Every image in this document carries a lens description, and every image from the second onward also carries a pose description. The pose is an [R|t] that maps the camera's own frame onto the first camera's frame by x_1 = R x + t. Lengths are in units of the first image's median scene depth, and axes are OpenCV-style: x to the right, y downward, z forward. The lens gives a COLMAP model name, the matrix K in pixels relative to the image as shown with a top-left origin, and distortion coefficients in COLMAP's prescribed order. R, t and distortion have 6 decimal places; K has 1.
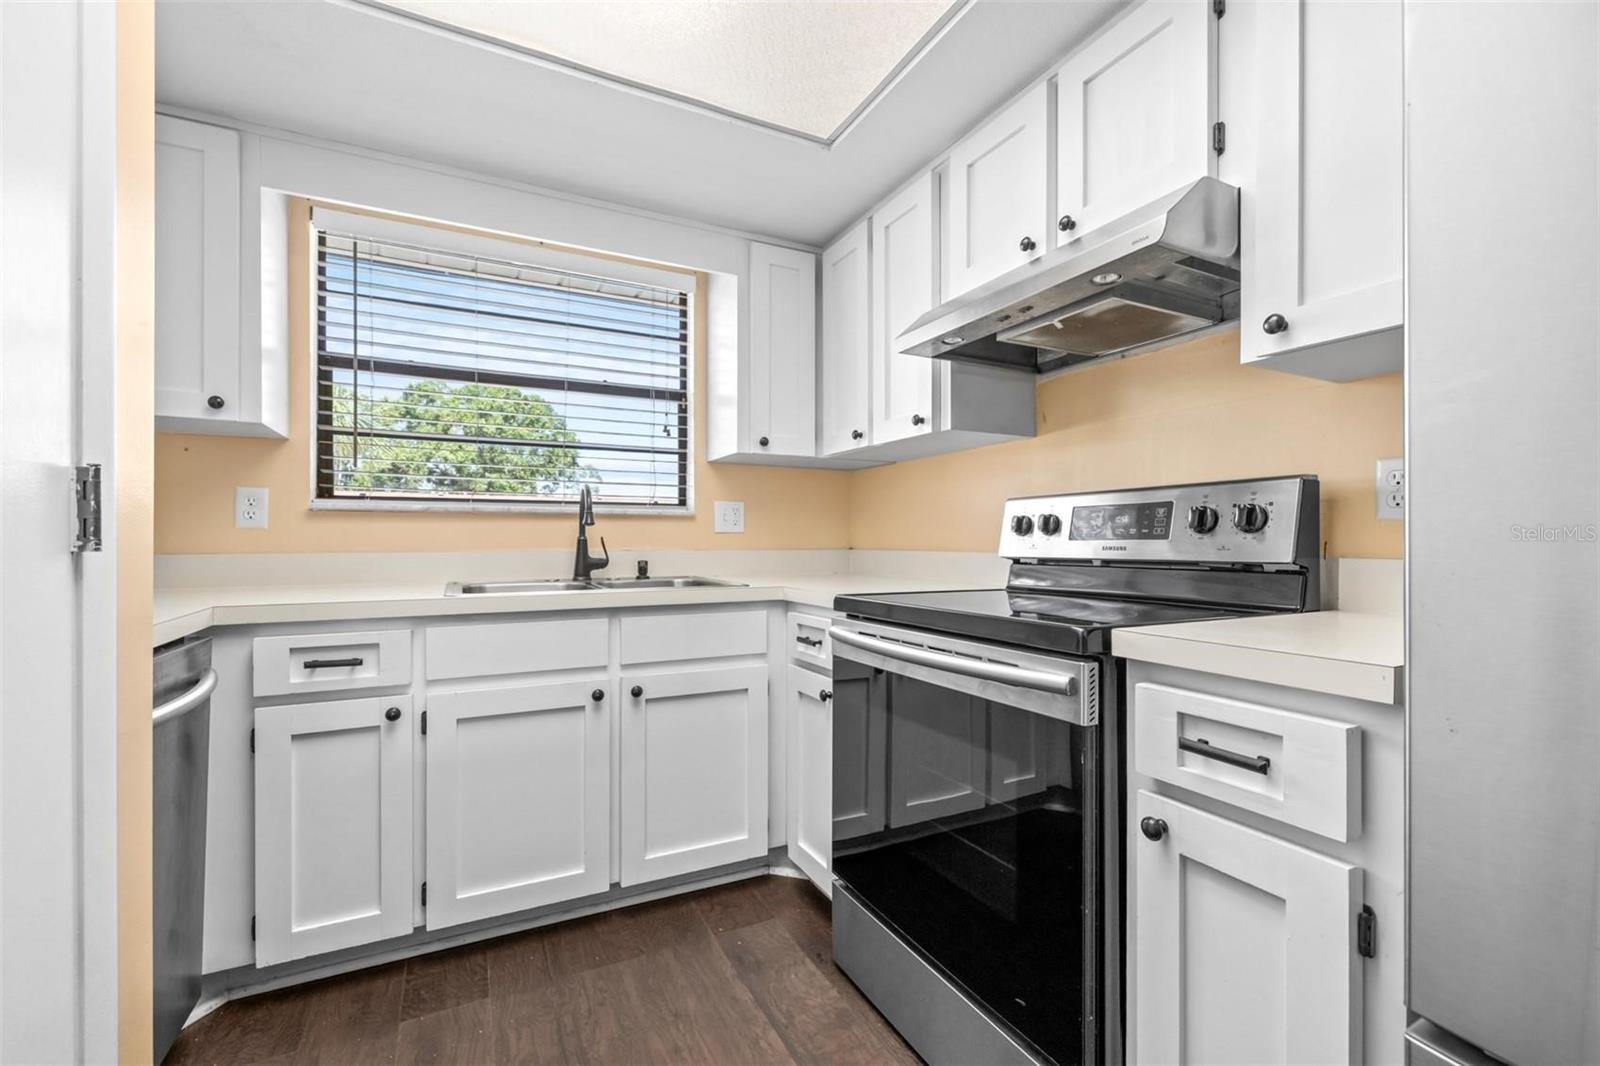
lens RADIAL K [[672.6, 0, 799.5], [0, 672.6, 542.0], [0, 0, 1]] dist [-0.000466, -0.000108]
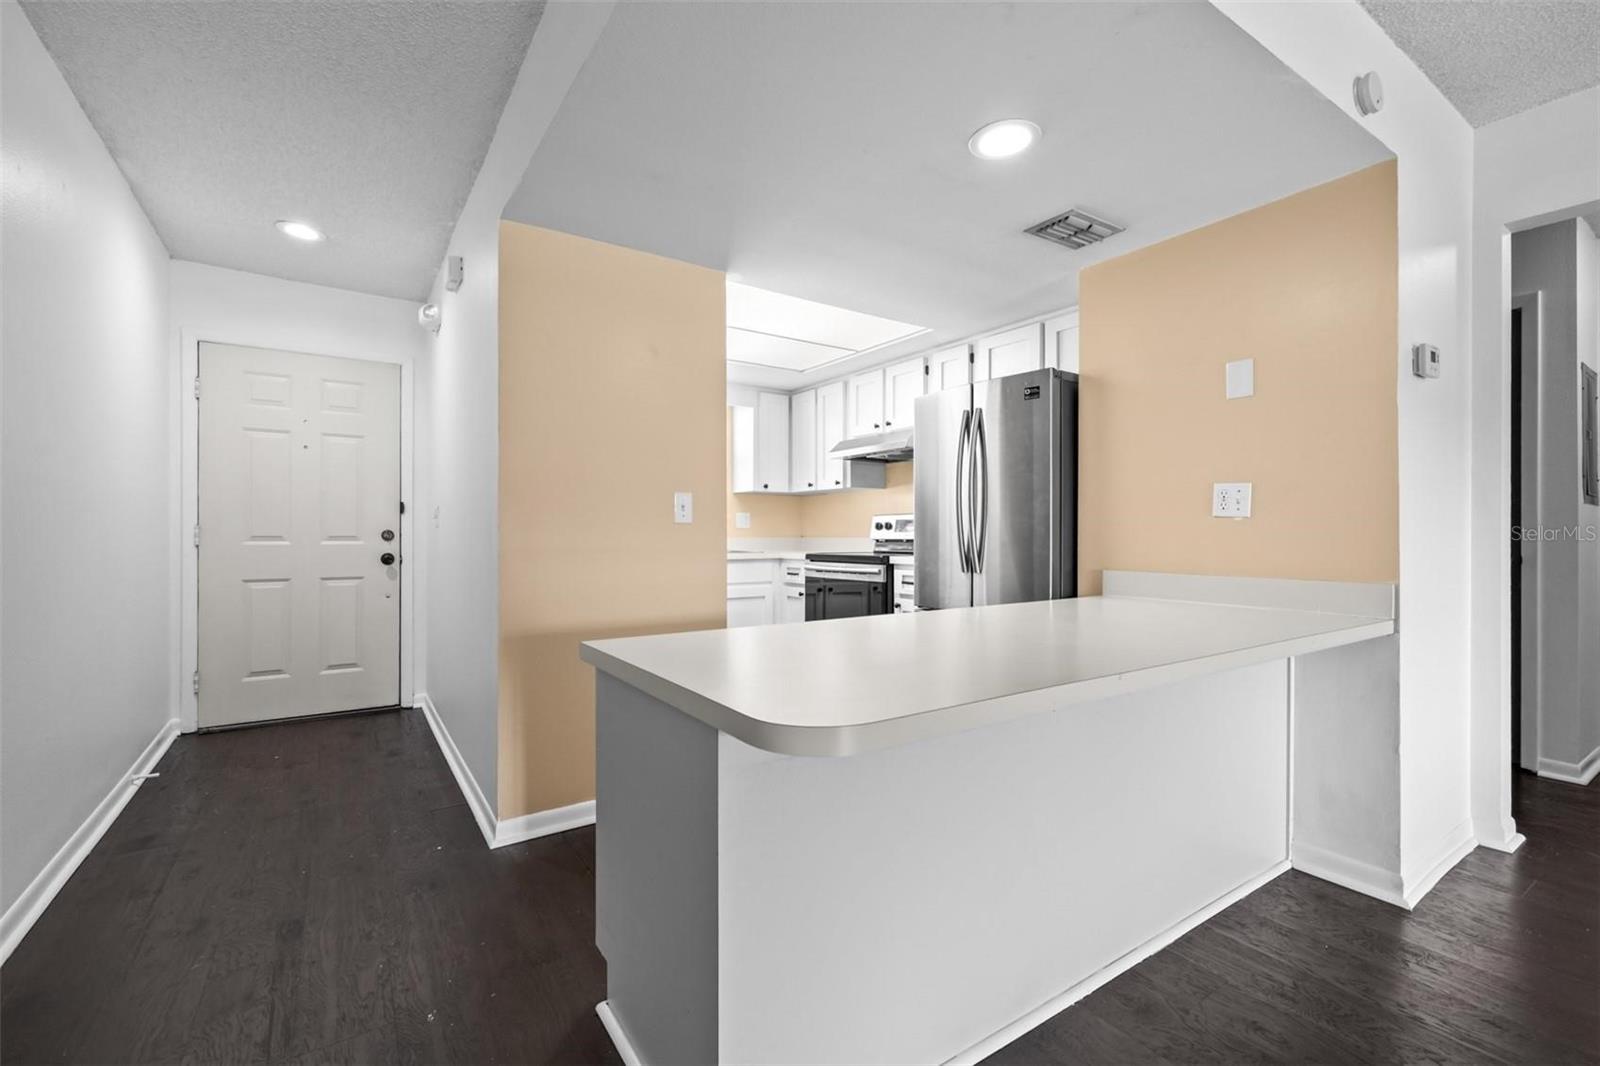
lens RADIAL K [[688.6, 0, 800.9], [0, 688.6, 533.0], [0, 0, 1]] dist [0.001476, 0.000483]
pose [[0.992020, 0.000338, 0.126082, -0.271705], [-0.000128, 0.999999, -0.001679, 0.004843], [-0.126083, 0.001649, 0.992018, -1.472943]]
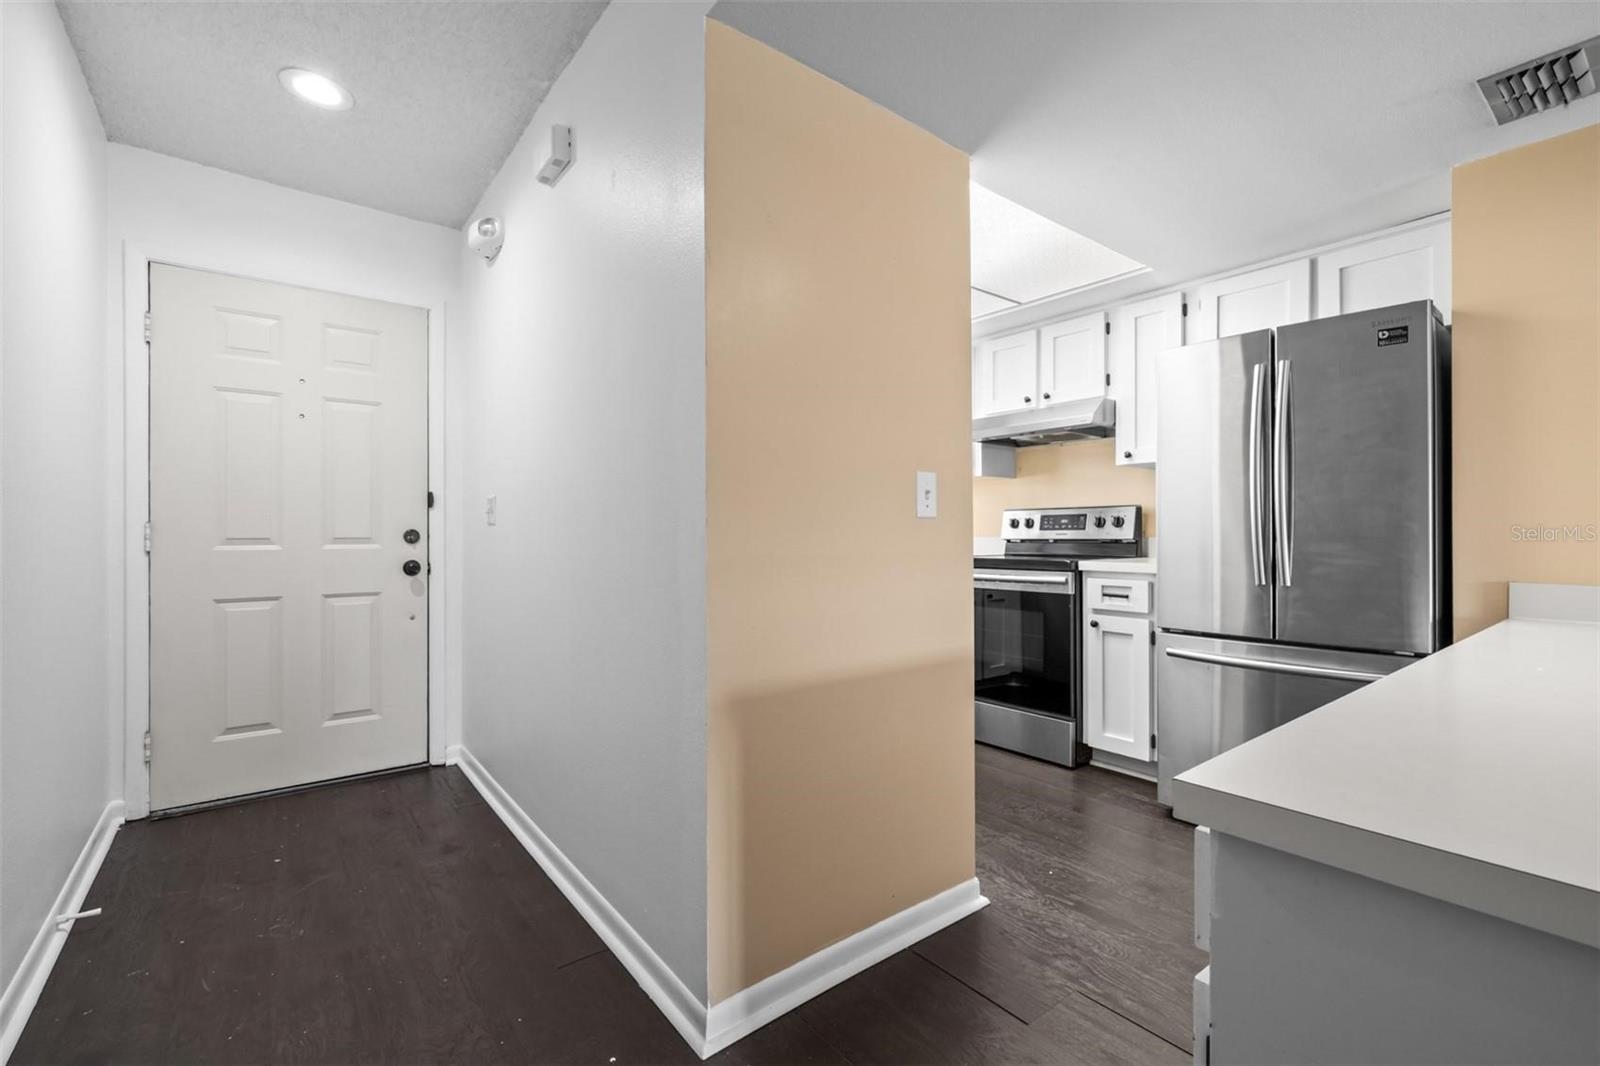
lens RADIAL K [[689.7, 0, 801.4], [0, 689.7, 532.2], [0, 0, 1]] dist [-0.000010, -0.000316]
pose [[0.981173, -0.002342, 0.193115, -0.703458], [0.002727, 0.999995, -0.001727, 0.004082], [-0.193109, 0.002221, 0.981175, -0.927371]]
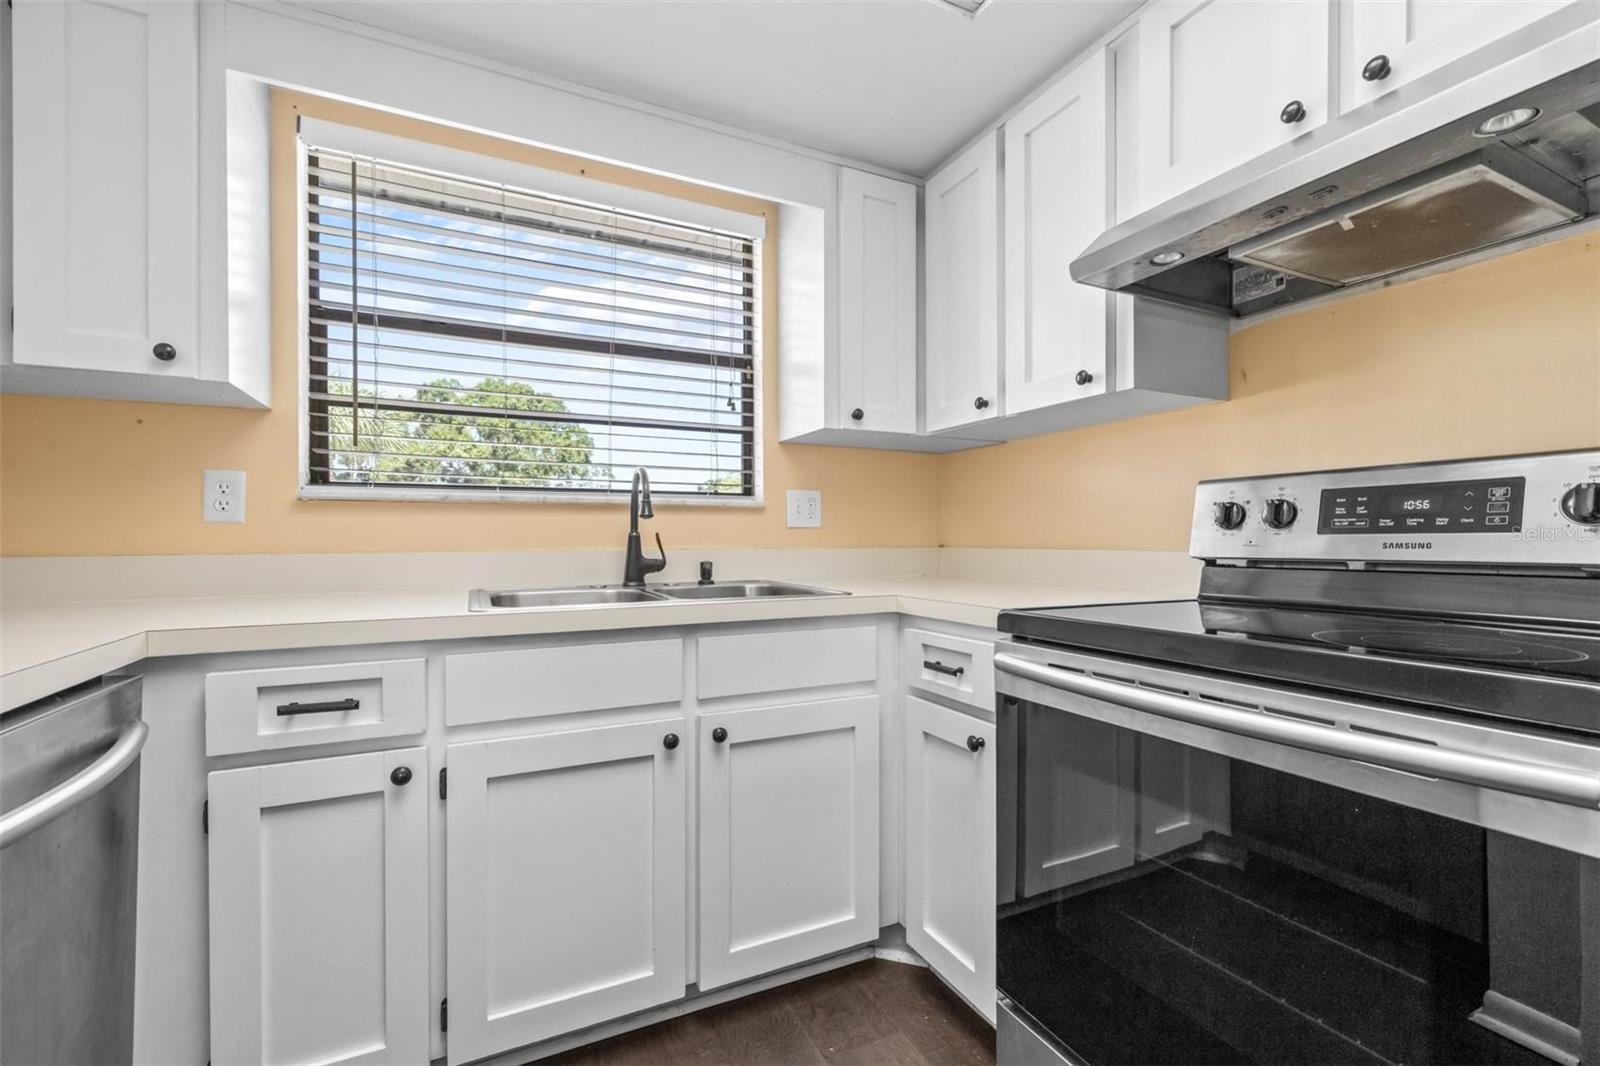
lens RADIAL K [[670.0, 0, 798.7], [0, 670.0, 540.9], [0, 0, 1]] dist [-0.001062, 0.000127]
pose [[0.999876, -0.002127, -0.015585, -0.138363], [0.002163, 0.999995, 0.002292, 0.001239], [0.015580, -0.002326, 0.999876, 0.240664]]
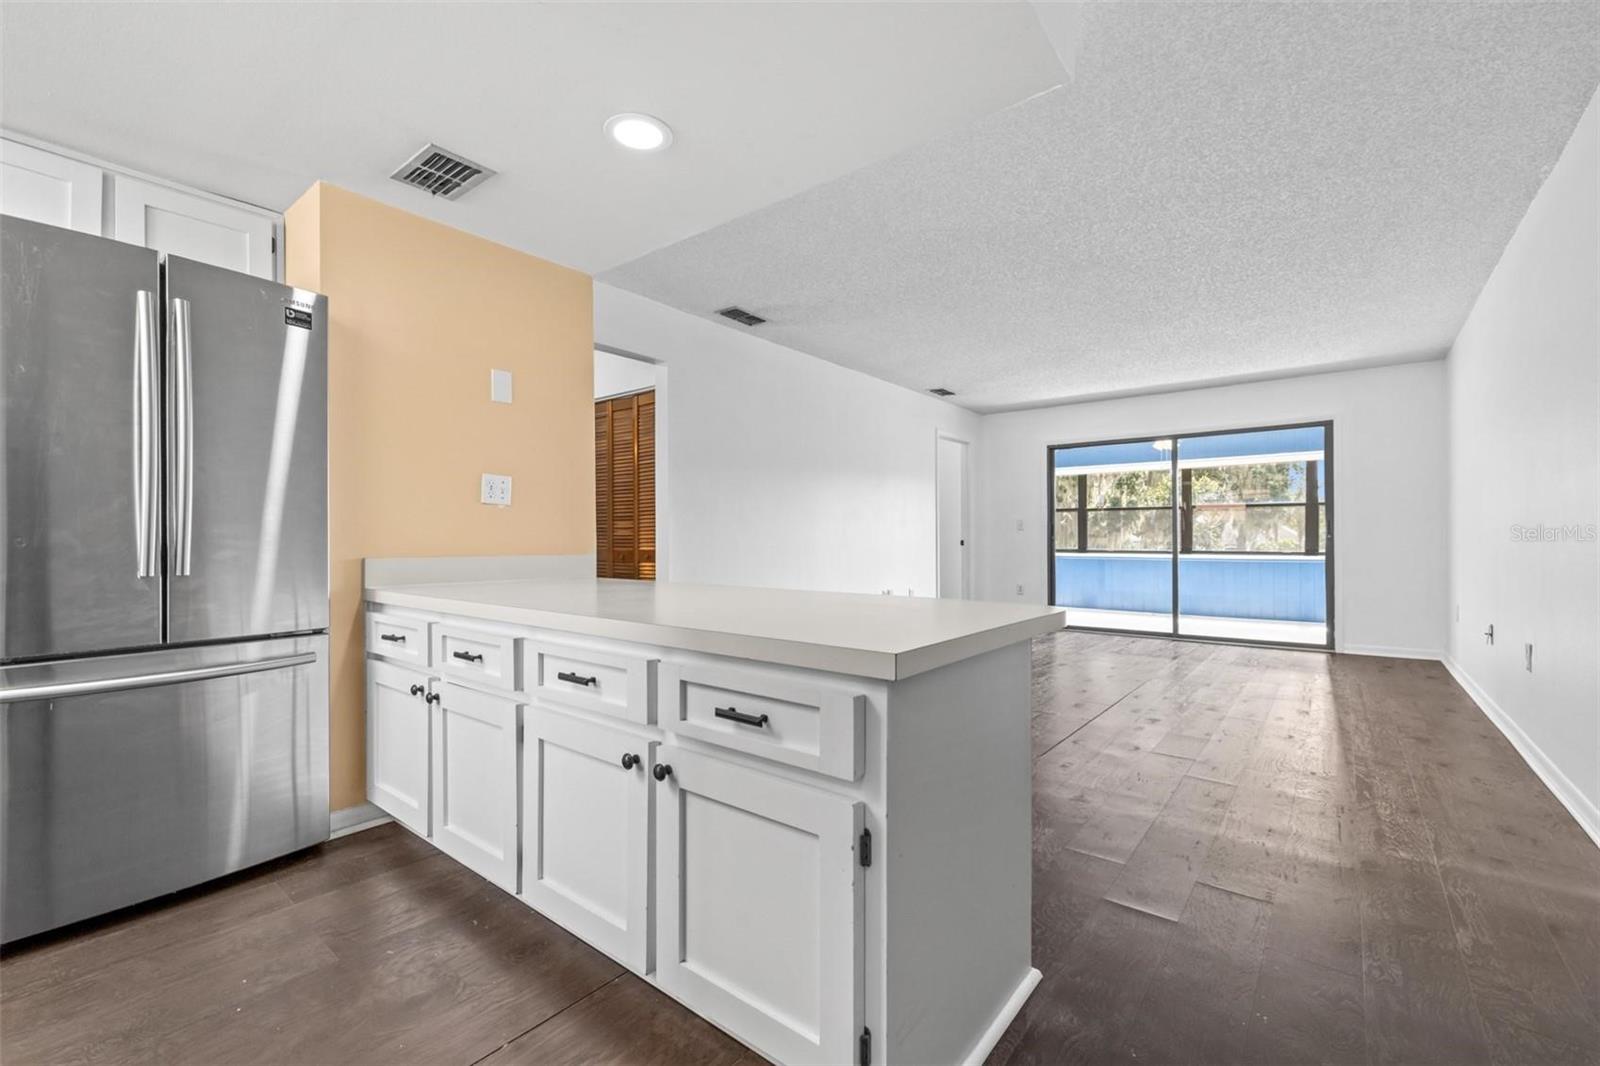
lens RADIAL K [[688.6, 0, 800.9], [0, 688.6, 533.0], [0, 0, 1]] dist [0.001476, 0.000483]
pose [[-0.419278, 0.008168, 0.907821, -0.904266], [0.001665, 0.999965, -0.008228, 0.046007], [-0.907856, -0.001938, -0.419277, -0.312086]]
